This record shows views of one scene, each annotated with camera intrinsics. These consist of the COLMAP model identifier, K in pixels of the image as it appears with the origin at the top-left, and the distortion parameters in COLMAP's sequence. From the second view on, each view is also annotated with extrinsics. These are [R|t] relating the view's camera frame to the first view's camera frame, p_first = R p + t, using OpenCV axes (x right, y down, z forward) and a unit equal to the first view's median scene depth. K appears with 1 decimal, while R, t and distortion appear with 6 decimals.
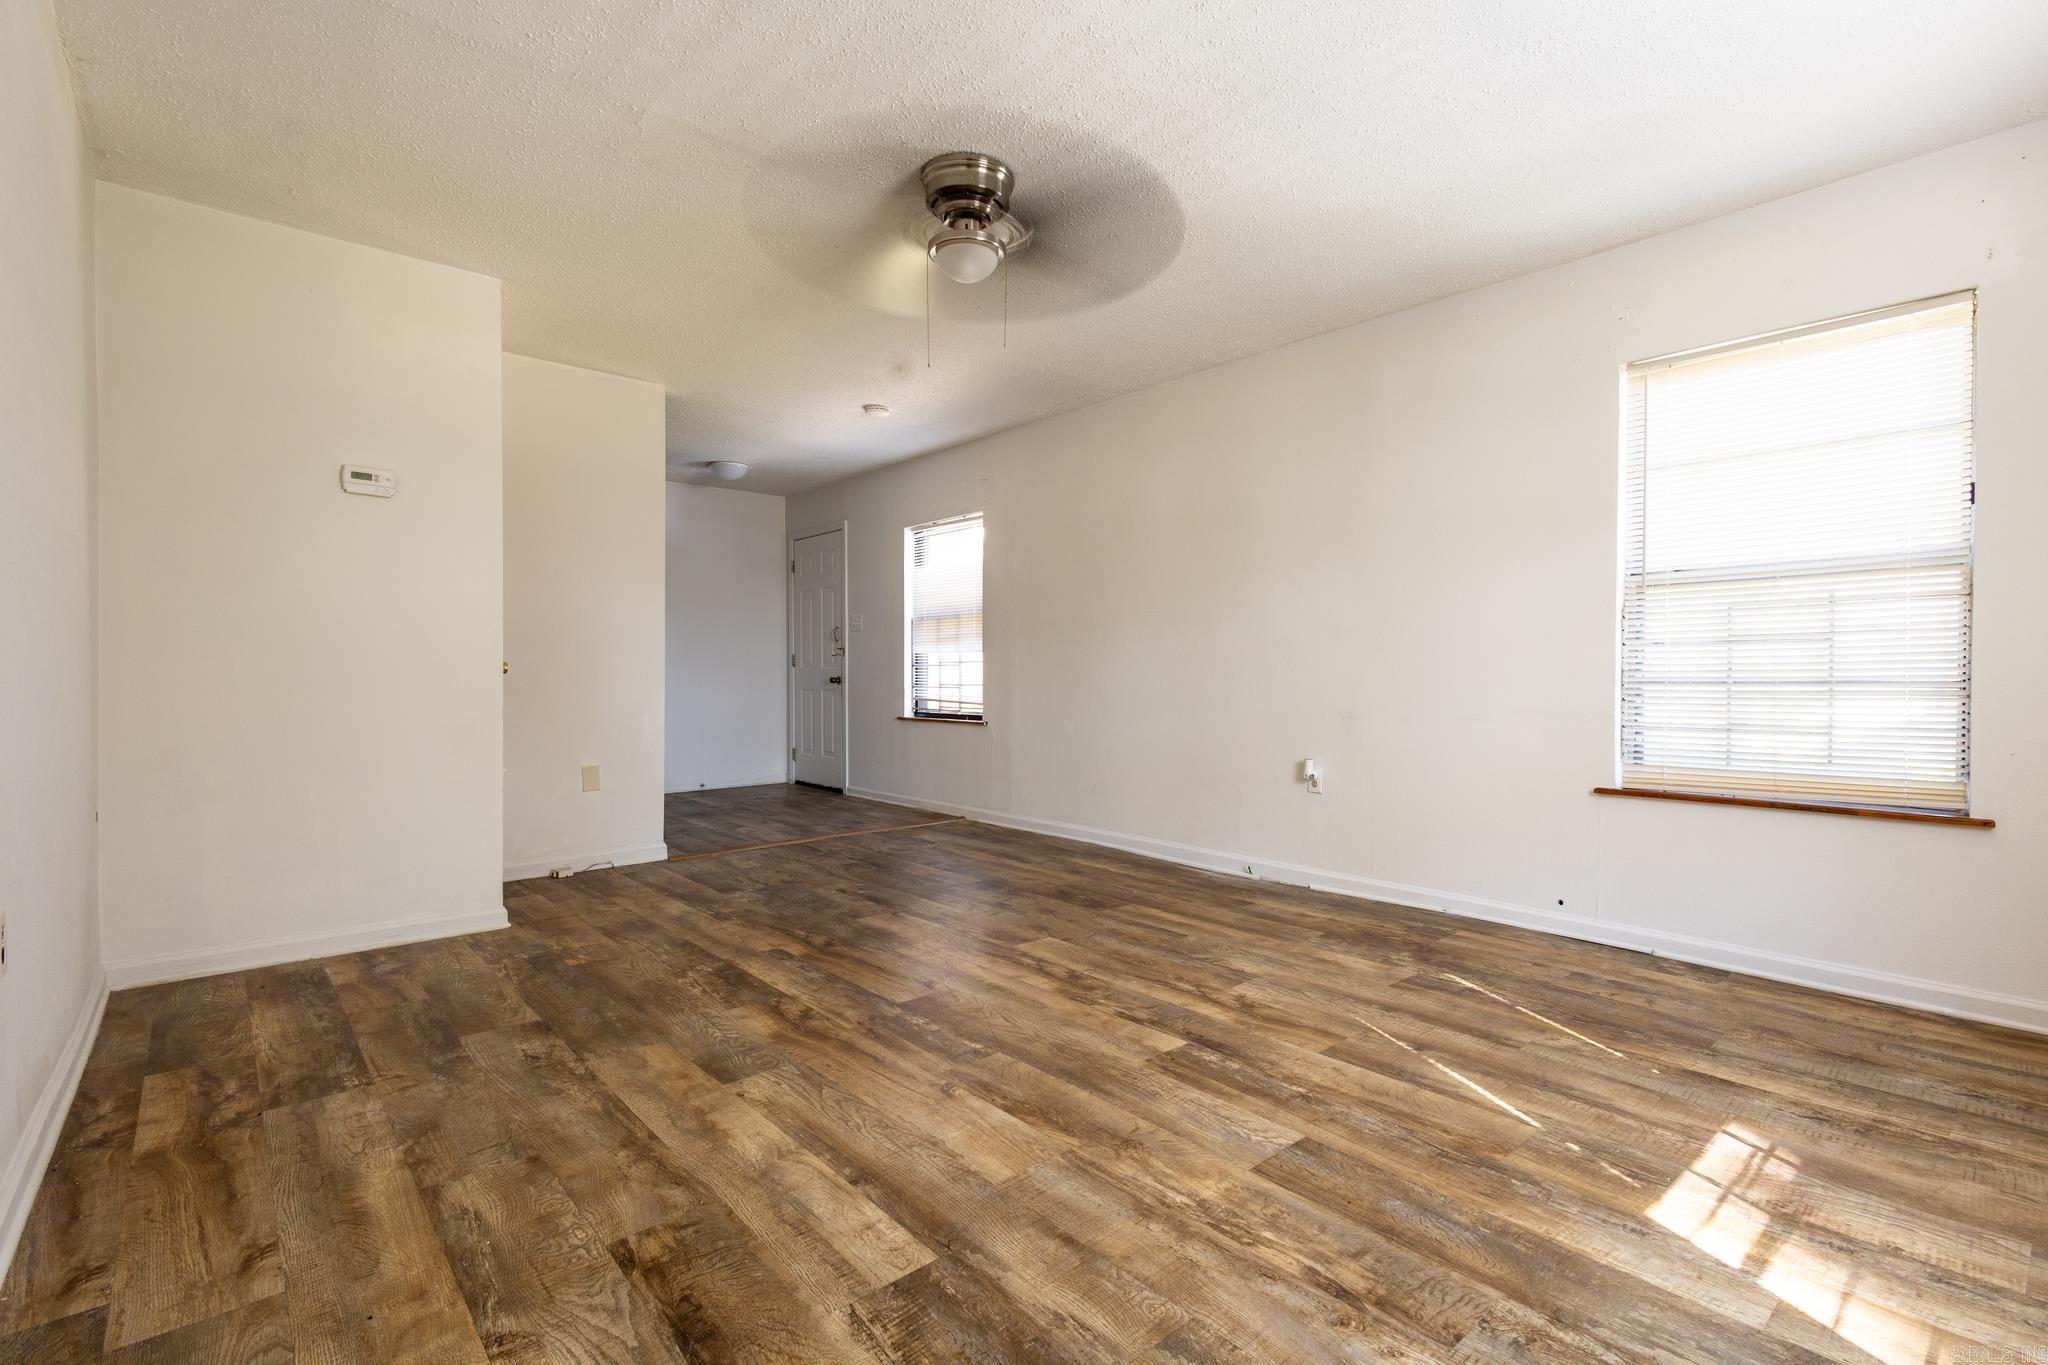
lens RADIAL K [[930.7, 0, 1021.9], [0, 930.7, 698.3], [0, 0, 1]] dist [0.015451, -0.004908]
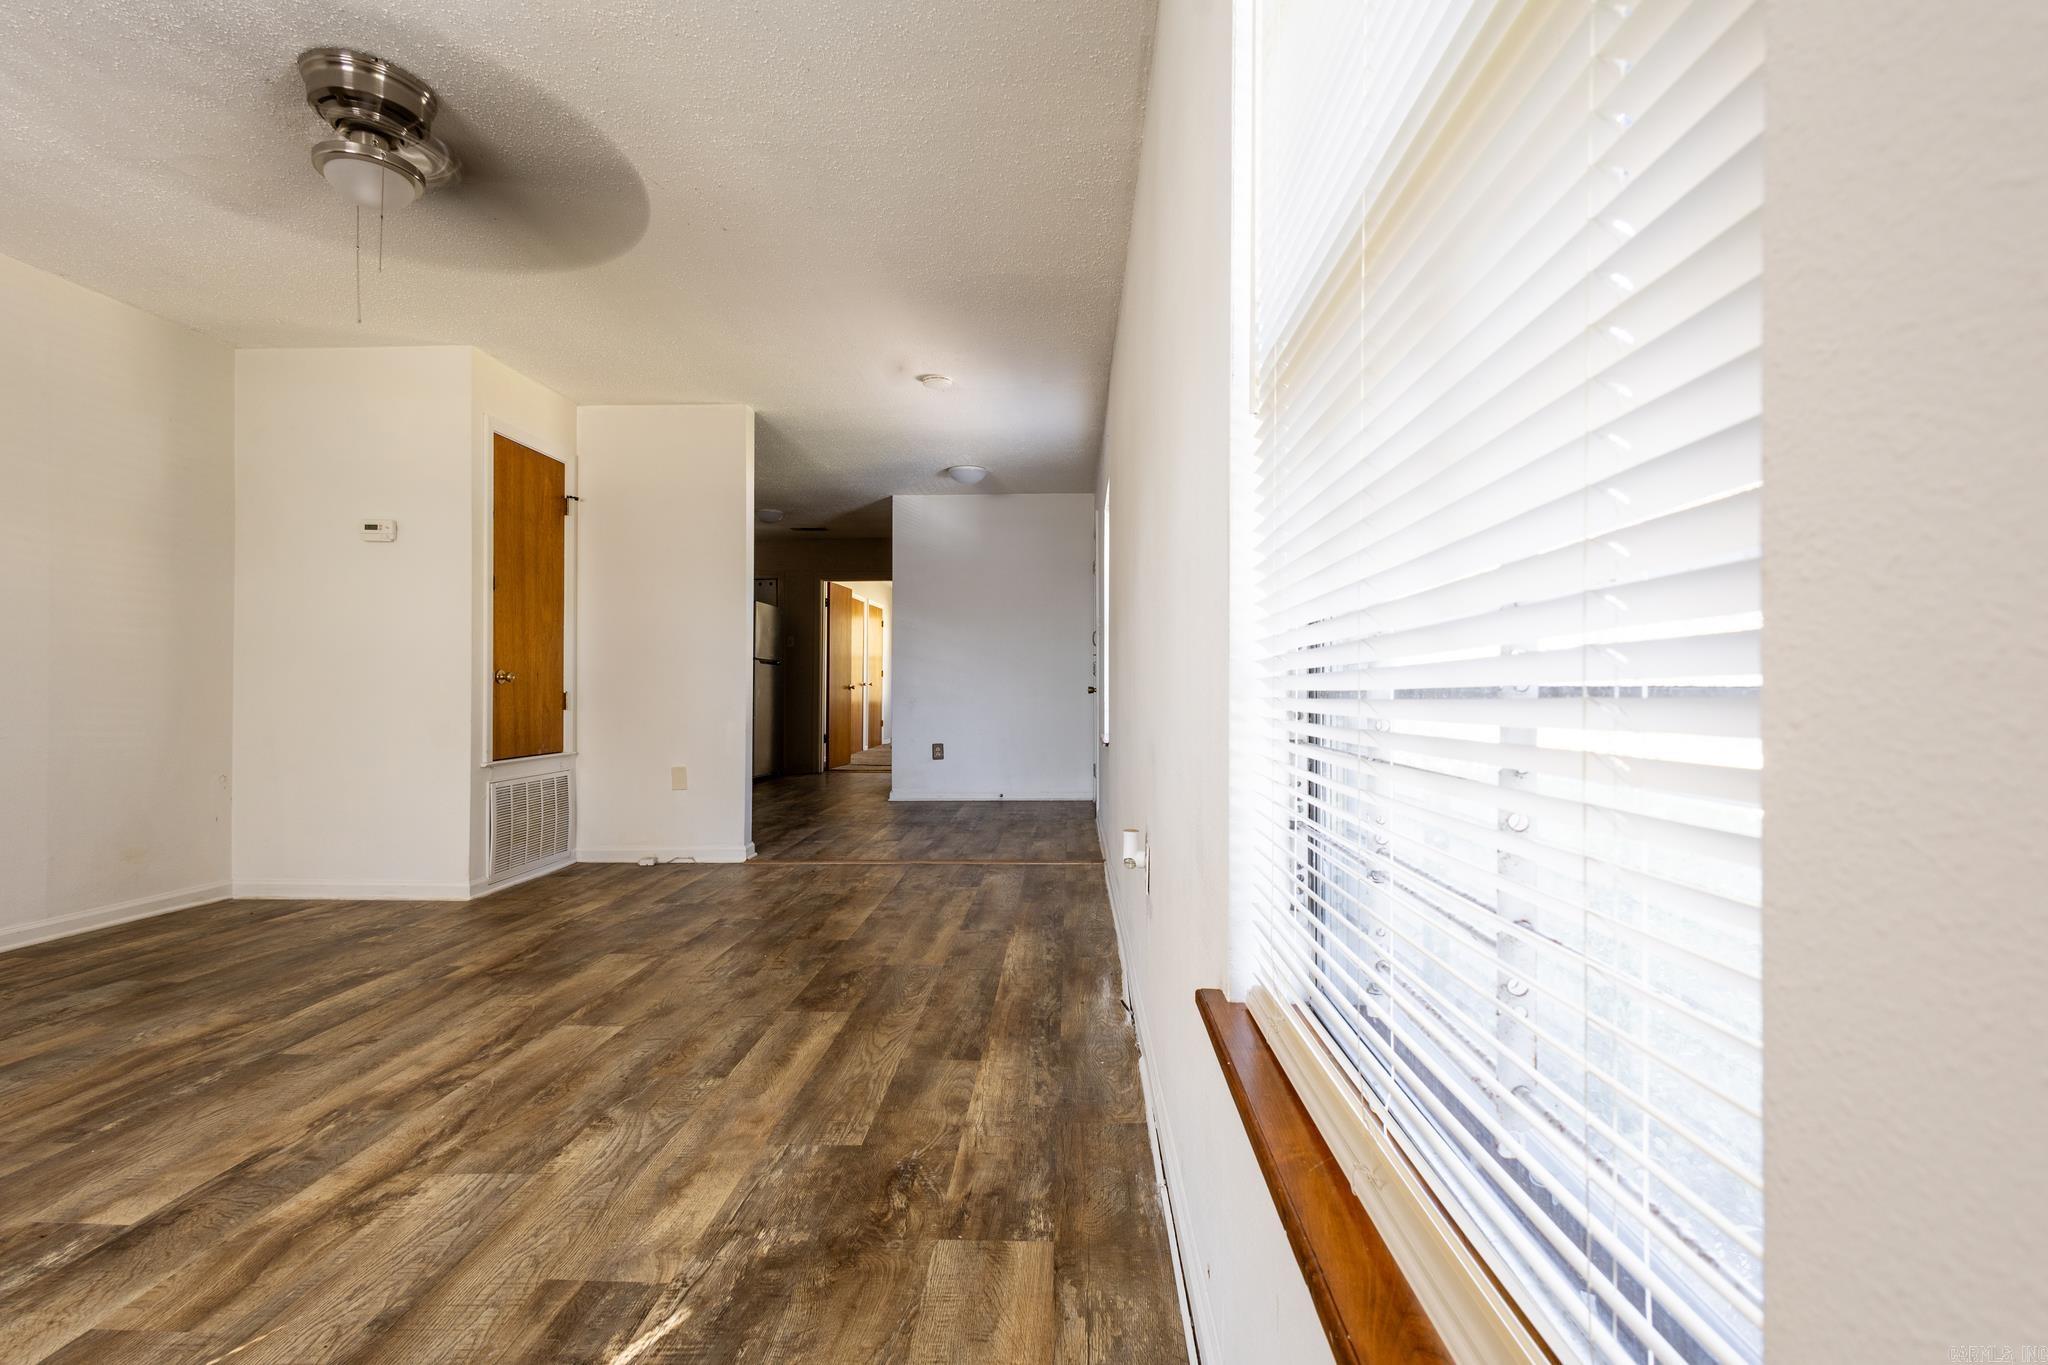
lens RADIAL K [[930.7, 0, 1024.6], [0, 930.7, 683.4], [0, 0, 1]] dist [0.015451, -0.004908]
pose [[0.722761, -0.002690, -0.691093, 1.077849], [-0.016327, 0.999647, -0.020967, -0.014252], [0.690905, 0.026438, 0.722462, 0.919516]]
